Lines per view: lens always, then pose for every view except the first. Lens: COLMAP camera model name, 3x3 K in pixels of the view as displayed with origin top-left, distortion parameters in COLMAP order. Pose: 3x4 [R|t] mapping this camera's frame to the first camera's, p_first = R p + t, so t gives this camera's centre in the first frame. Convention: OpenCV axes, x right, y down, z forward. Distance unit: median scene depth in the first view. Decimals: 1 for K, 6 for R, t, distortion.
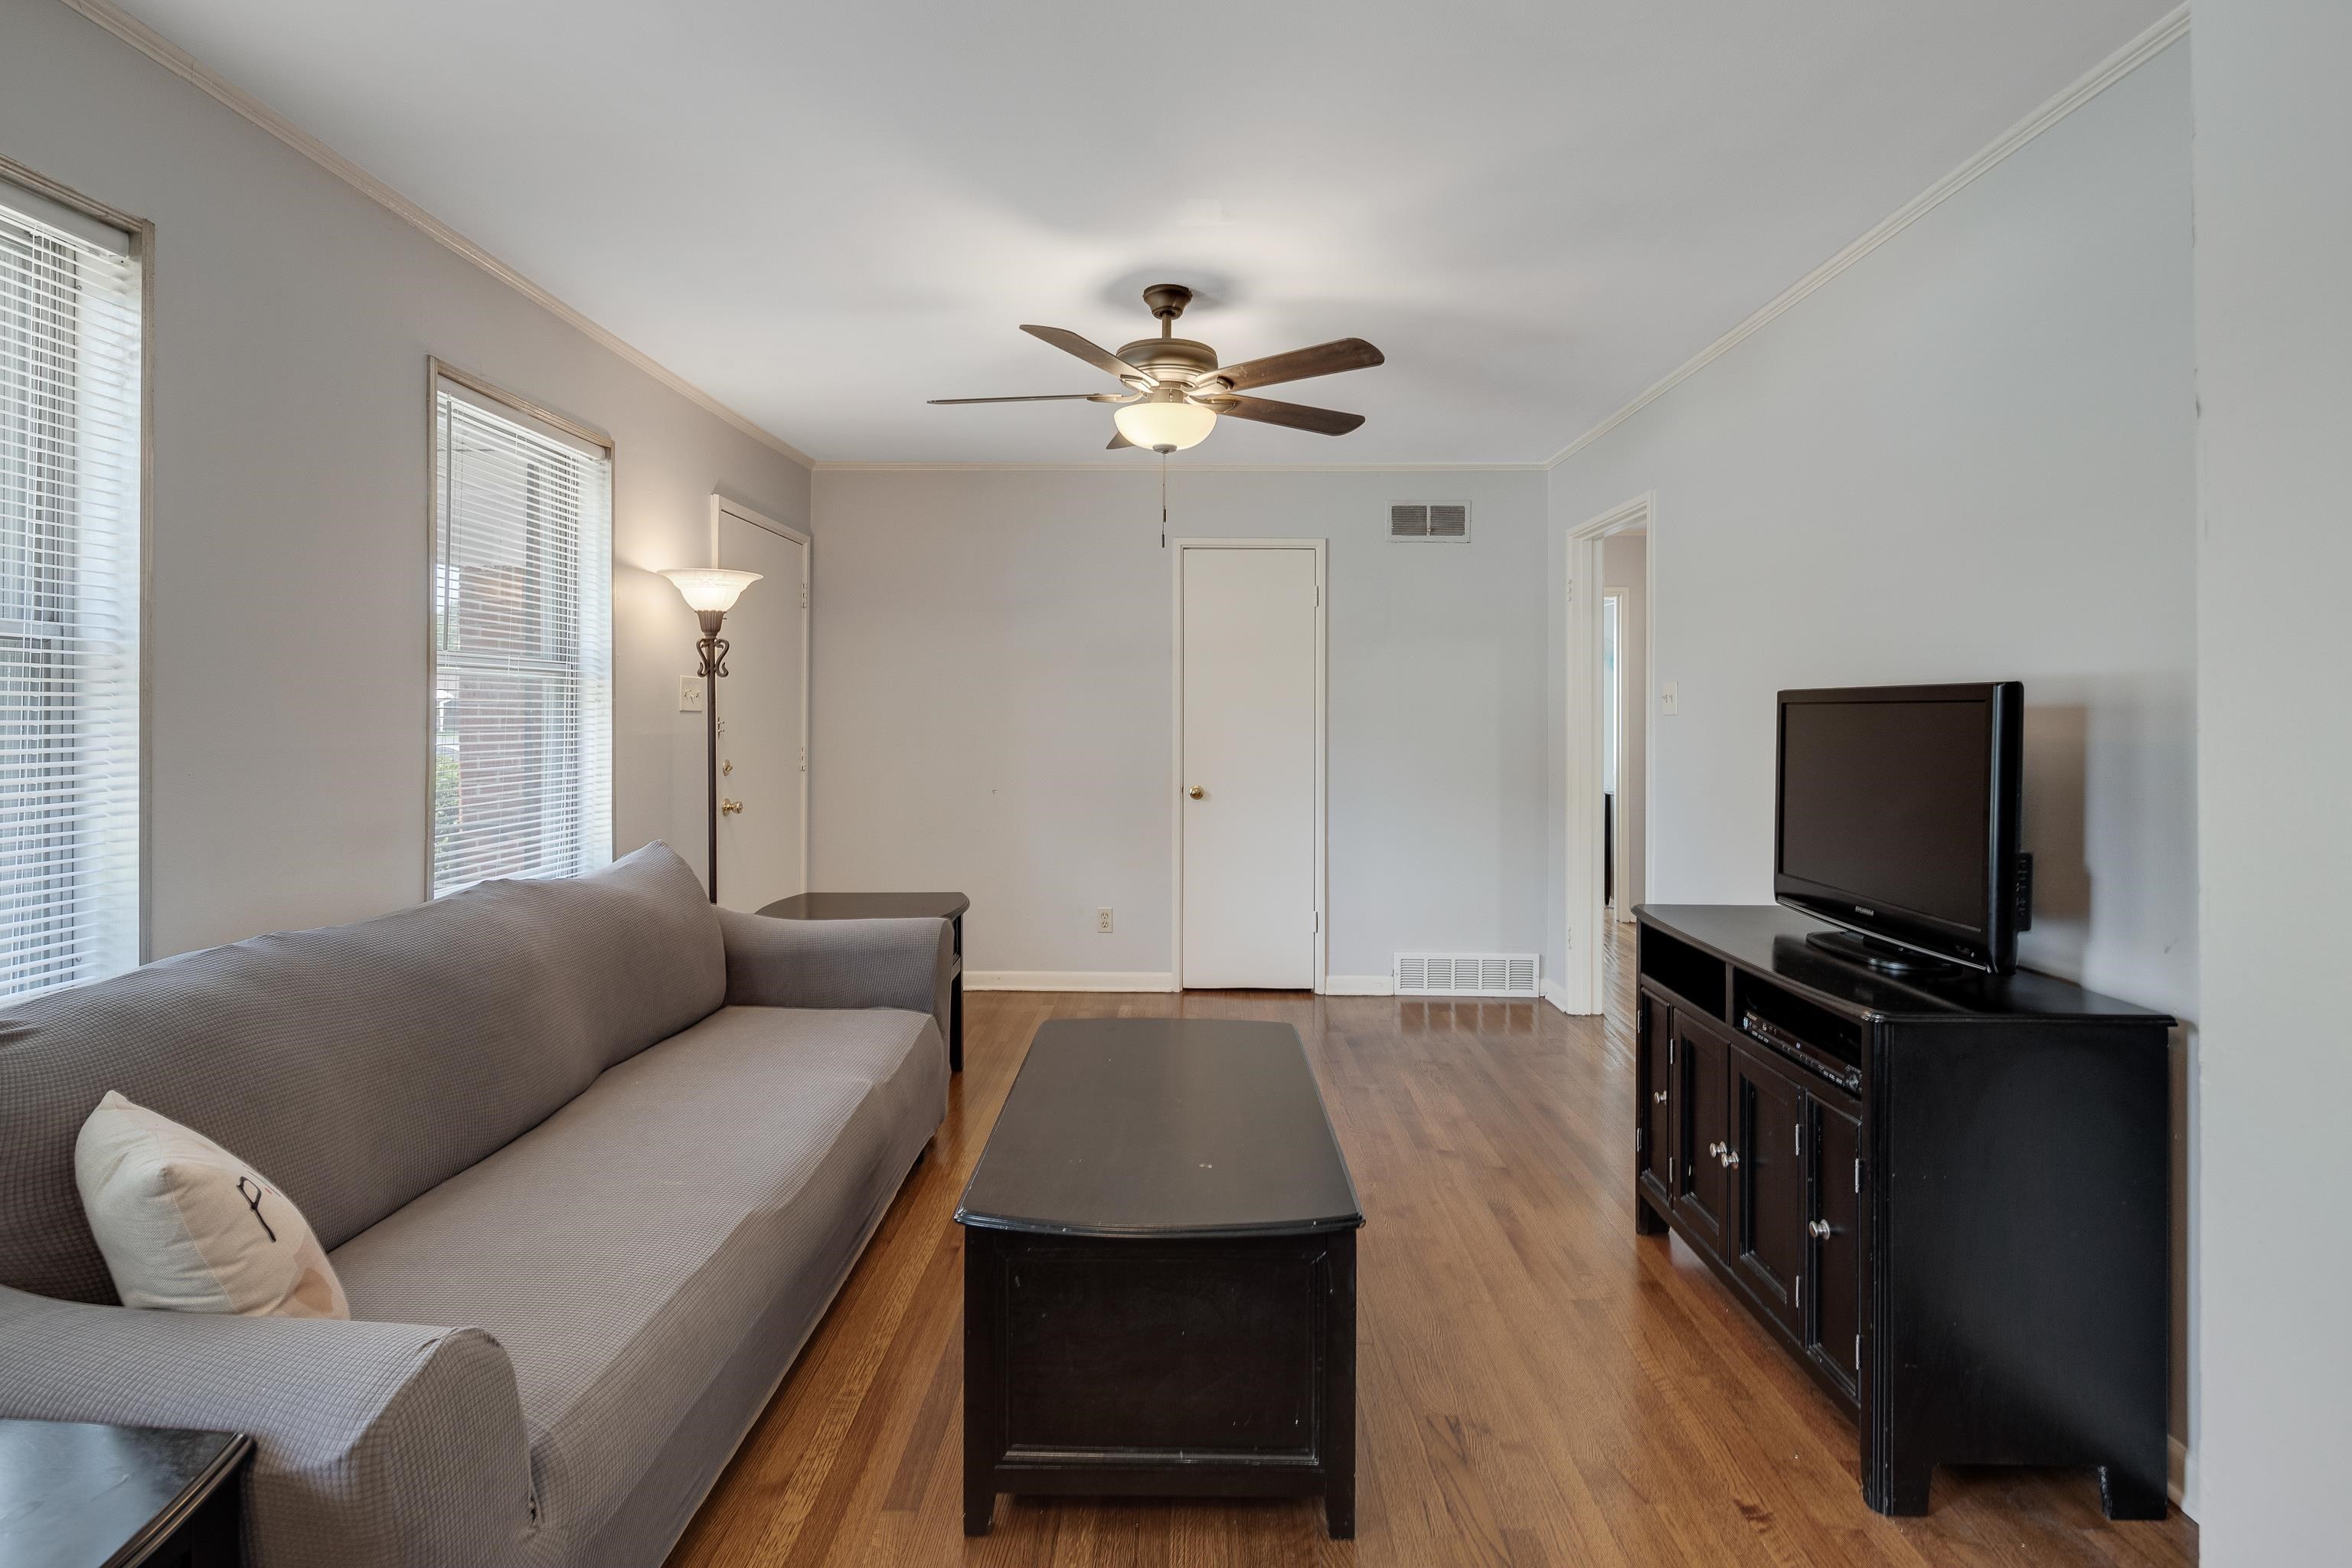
lens RADIAL K [[1151.5, 0, 1171.8], [0, 1151.5, 730.9], [0, 0, 1]] dist [-0.001390, -0.001556]
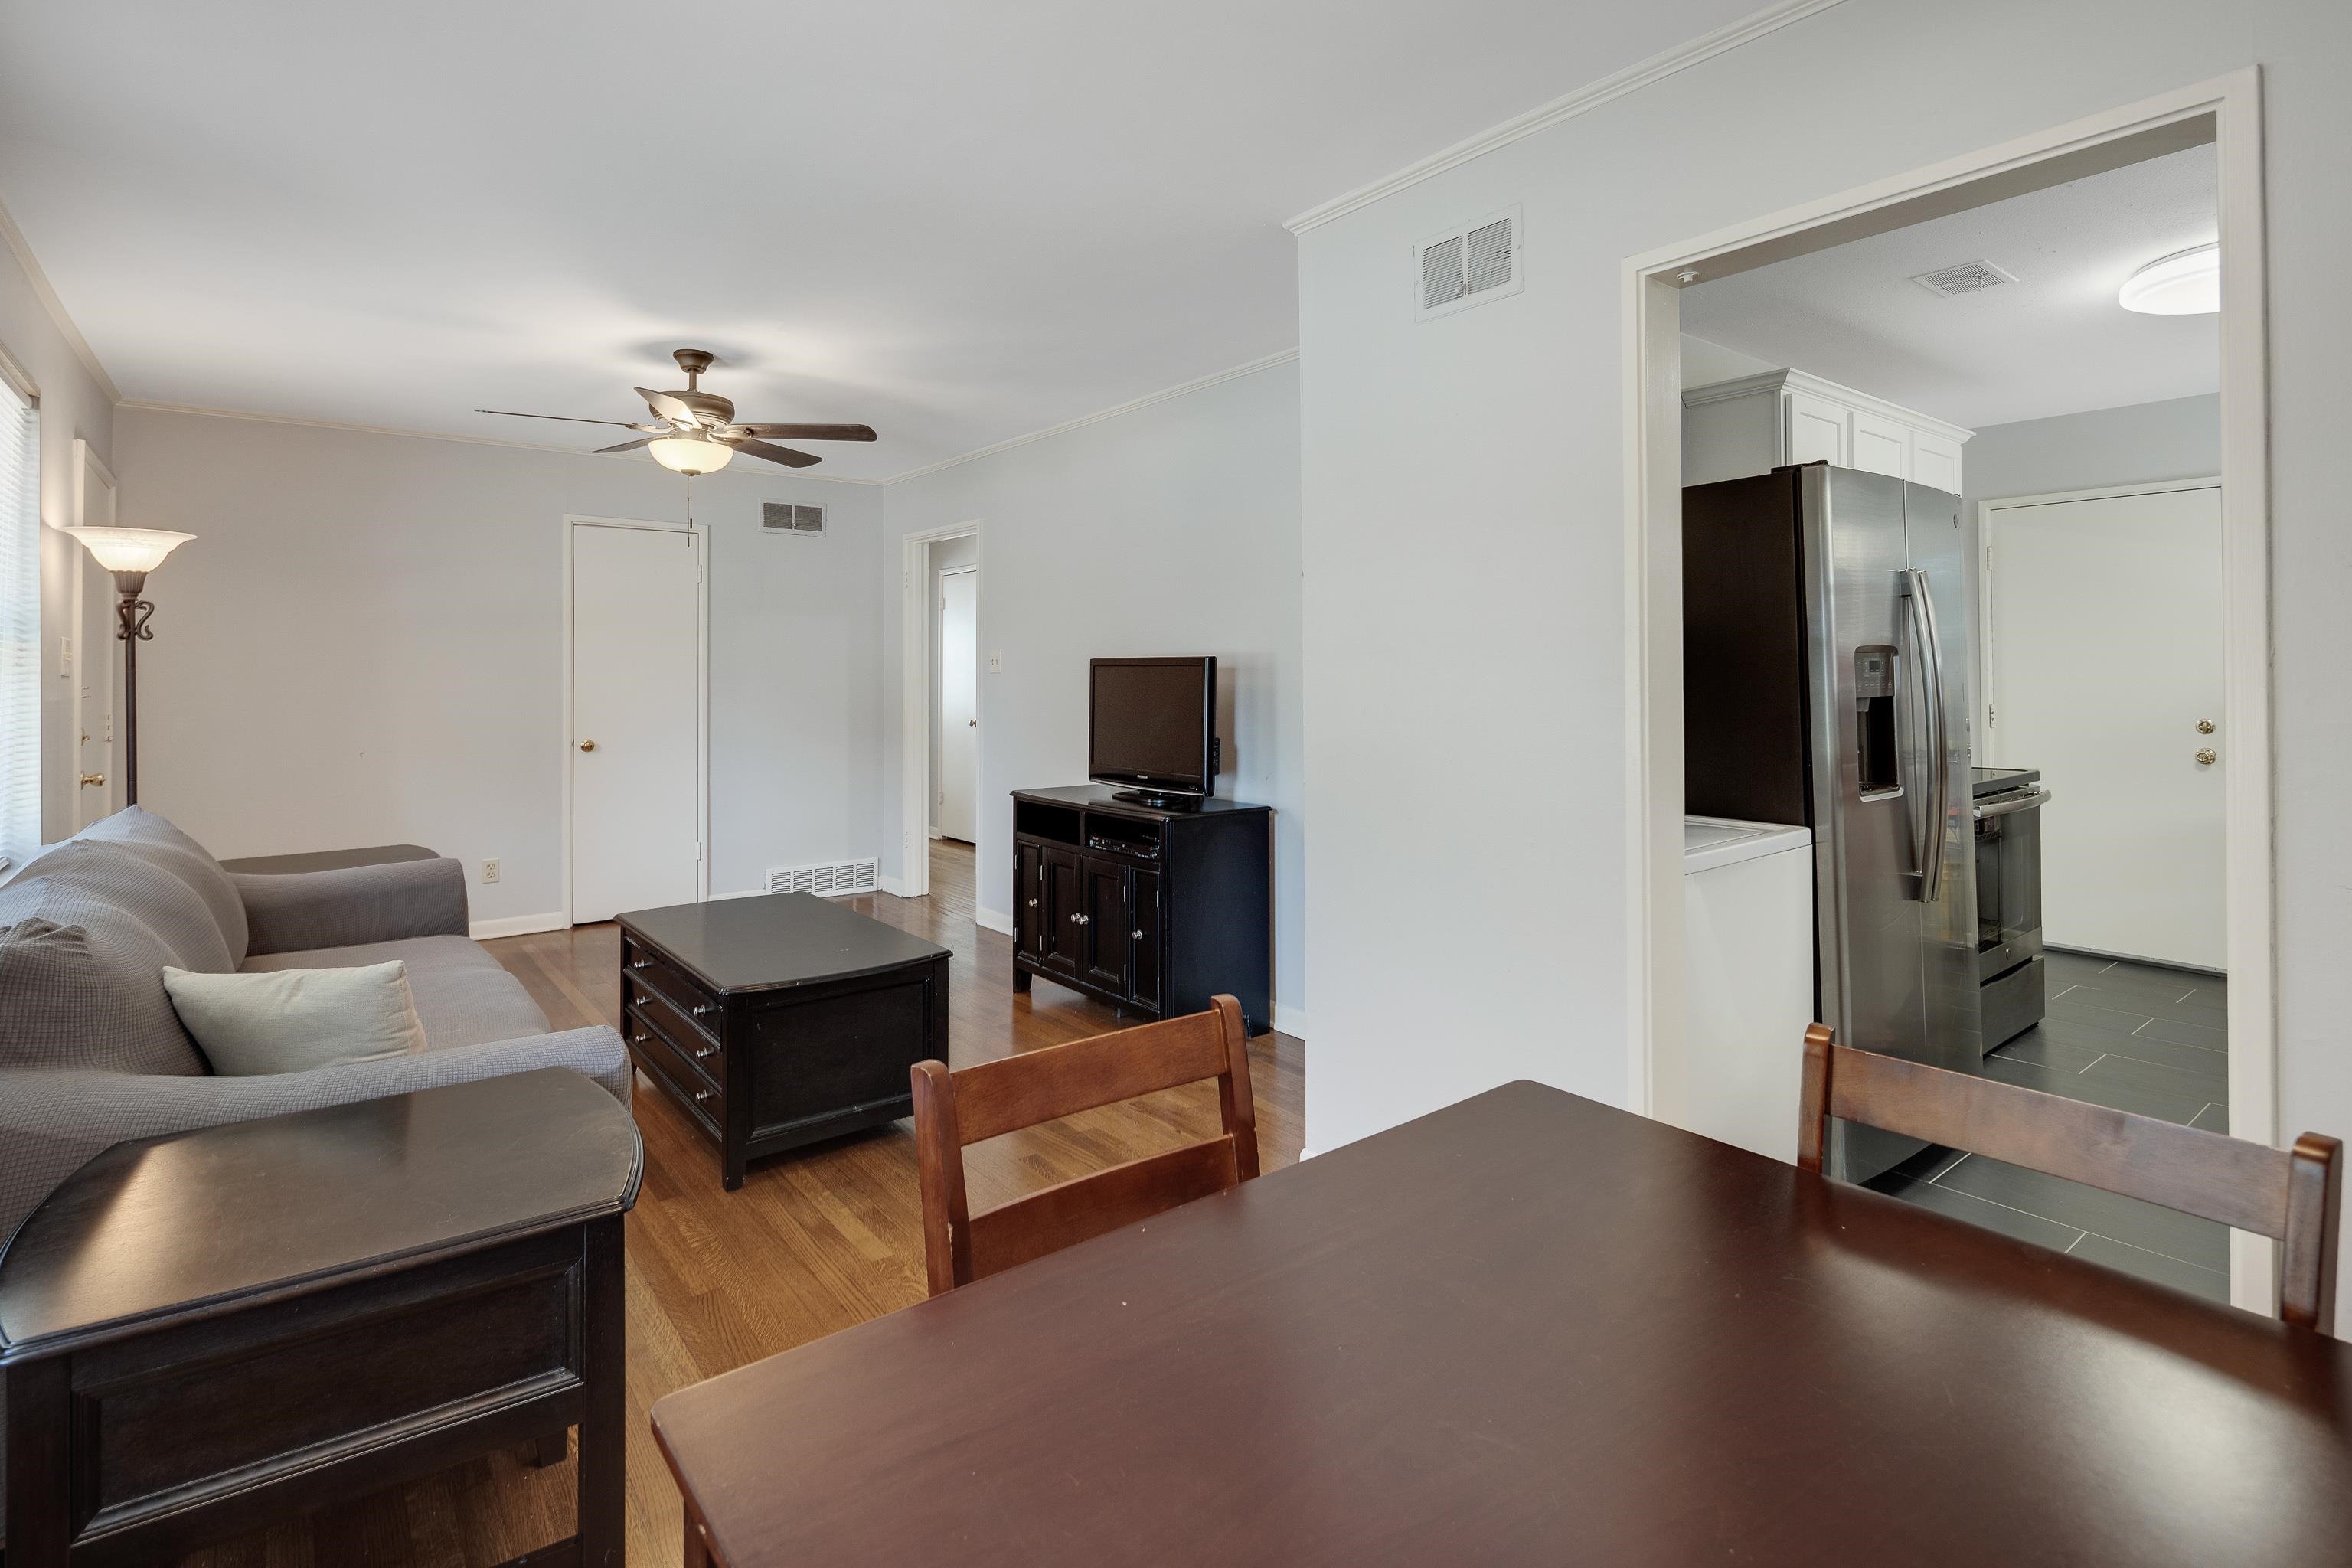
lens RADIAL K [[1145.6, 0, 1172.2], [0, 1145.6, 763.2], [0, 0, 1]] dist [-0.000029, -0.000722]
pose [[0.772848, -0.056587, 0.632063, -0.442285], [0.015502, 0.997403, 0.070340, 0.002689], [-0.634402, -0.044564, 0.771718, -0.387405]]
